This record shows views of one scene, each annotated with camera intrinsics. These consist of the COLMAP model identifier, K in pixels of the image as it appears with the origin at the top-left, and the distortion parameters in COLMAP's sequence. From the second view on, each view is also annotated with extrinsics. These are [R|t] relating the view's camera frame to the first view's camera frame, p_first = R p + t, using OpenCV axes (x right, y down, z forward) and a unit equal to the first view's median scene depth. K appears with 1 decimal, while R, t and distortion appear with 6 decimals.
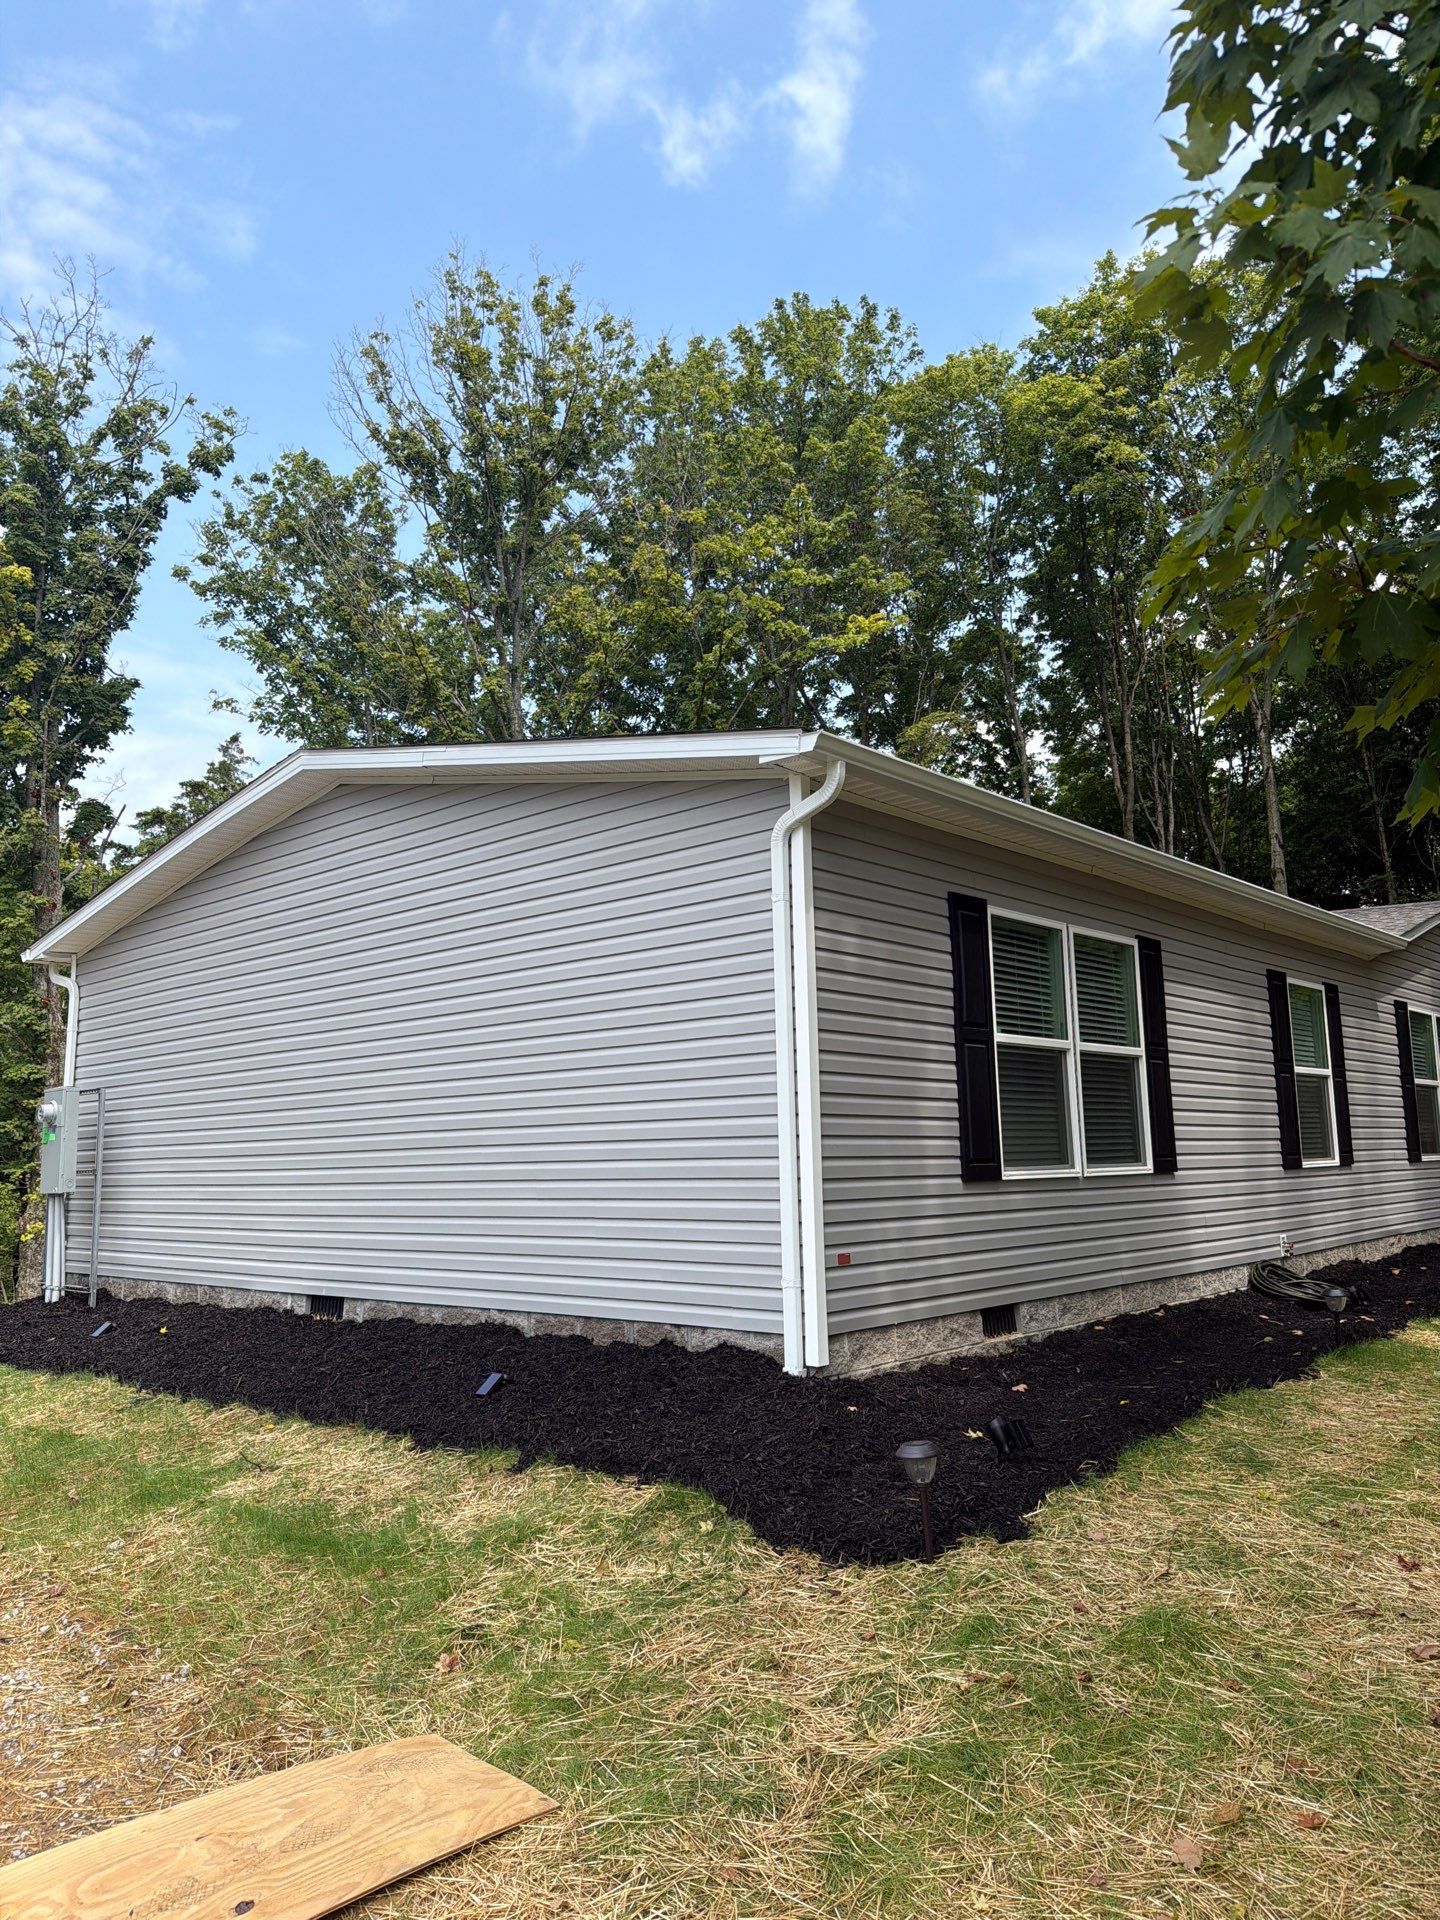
lens RADIAL K [[1339.4, 0, 724.6], [0, 1339.4, 957.2], [0, 0, 1]] dist [0.014021, -0.022641]
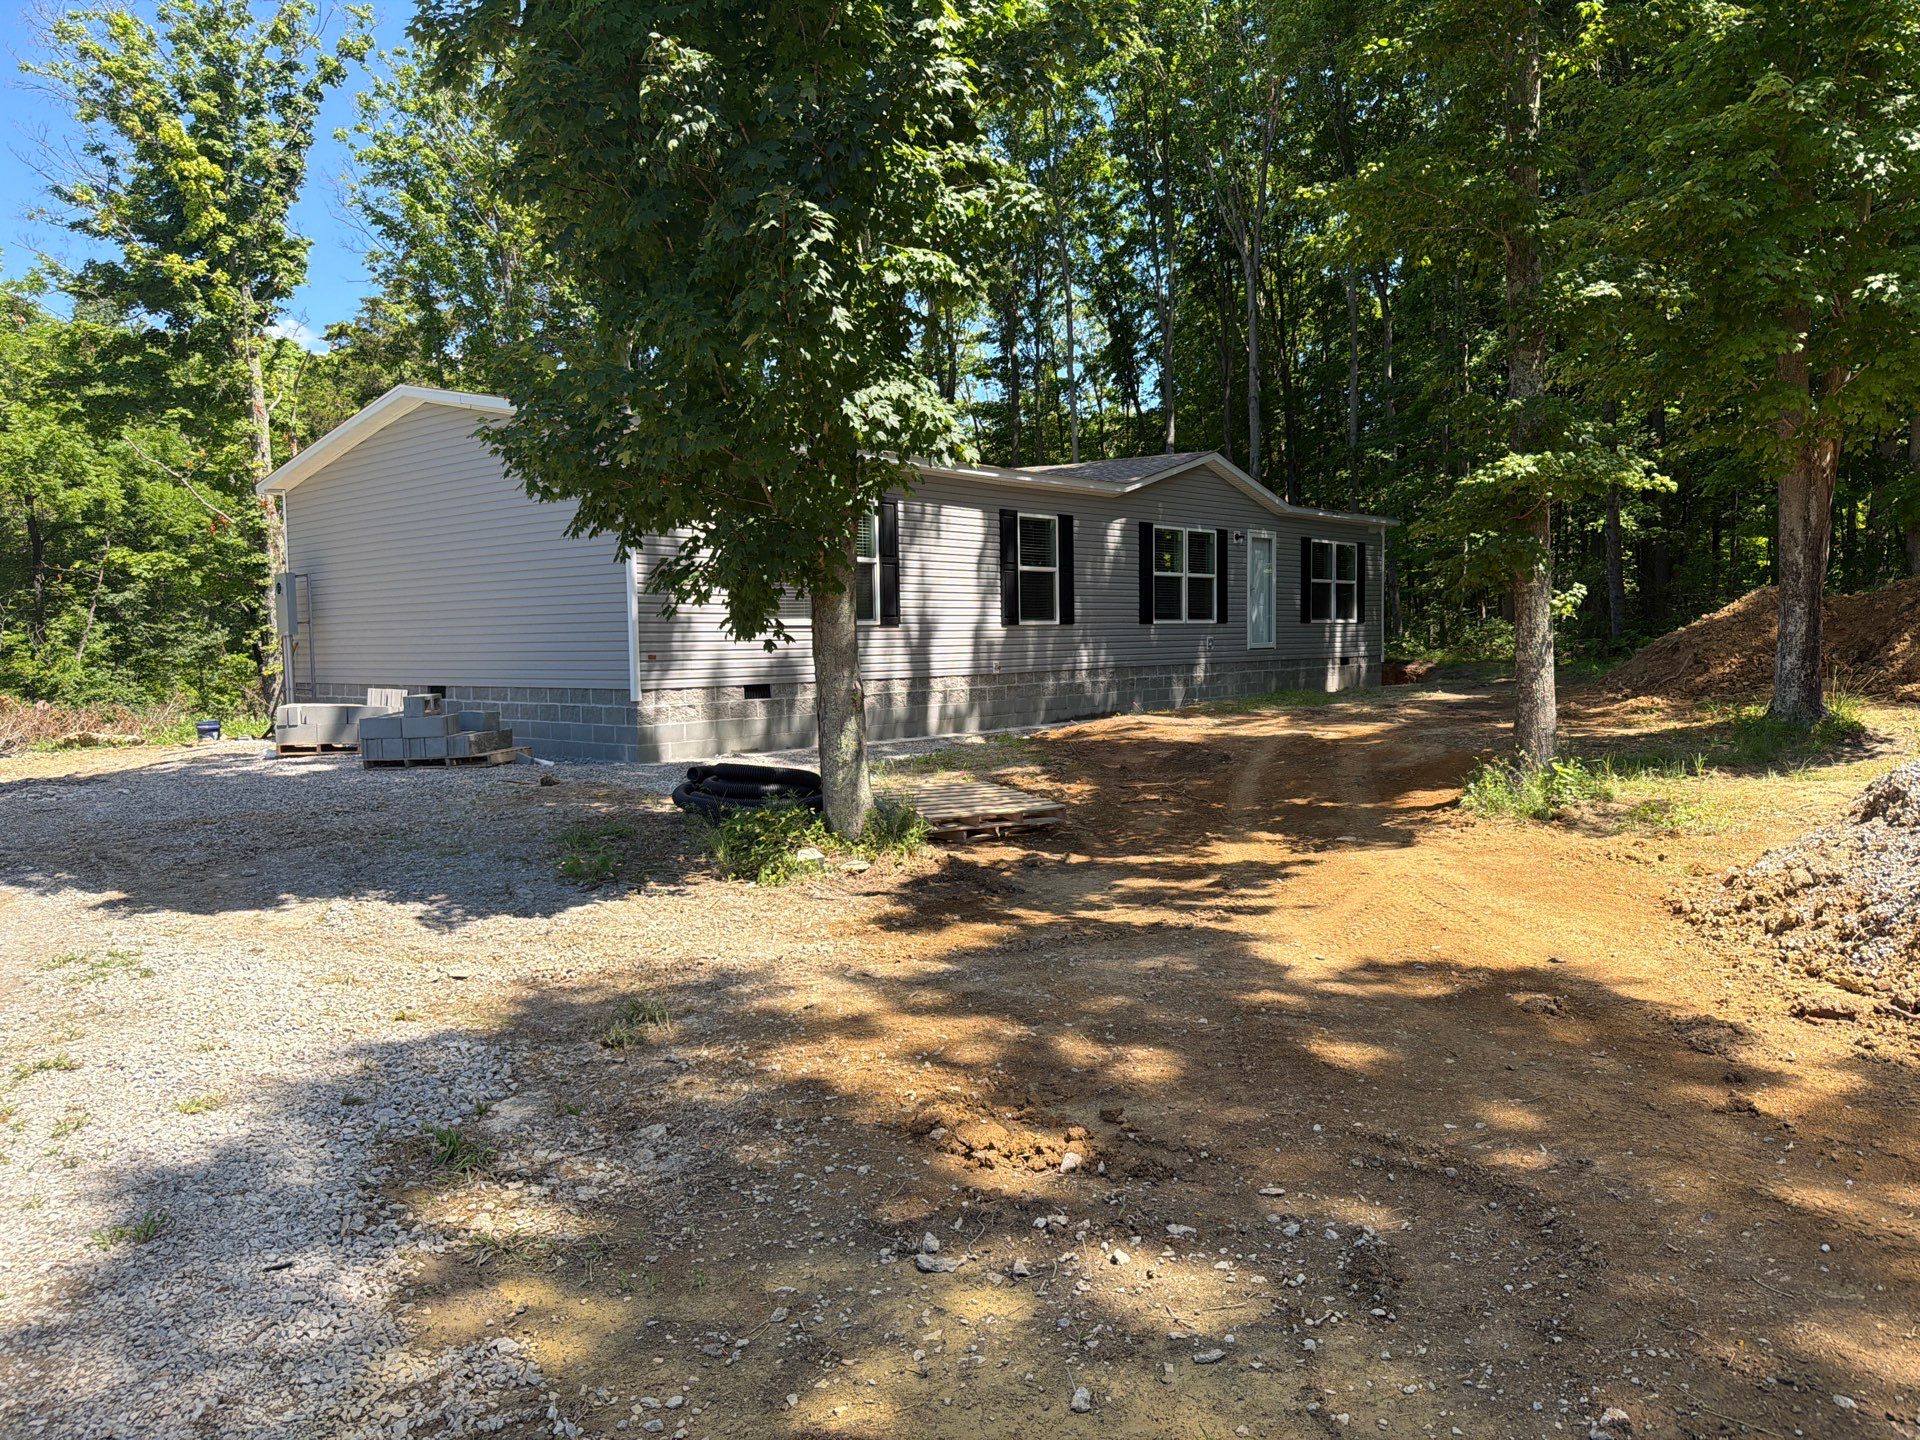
lens RADIAL K [[1339.4, 0, 958.7], [0, 1339.4, 724.3], [0, 0, 1]] dist [0.014021, -0.022641]
pose [[0.999914, 0.004870, 0.012146, 0.153708], [-0.007324, 0.977453, 0.211025, -0.037611], [-0.010844, -0.211096, 0.977405, -0.324403]]
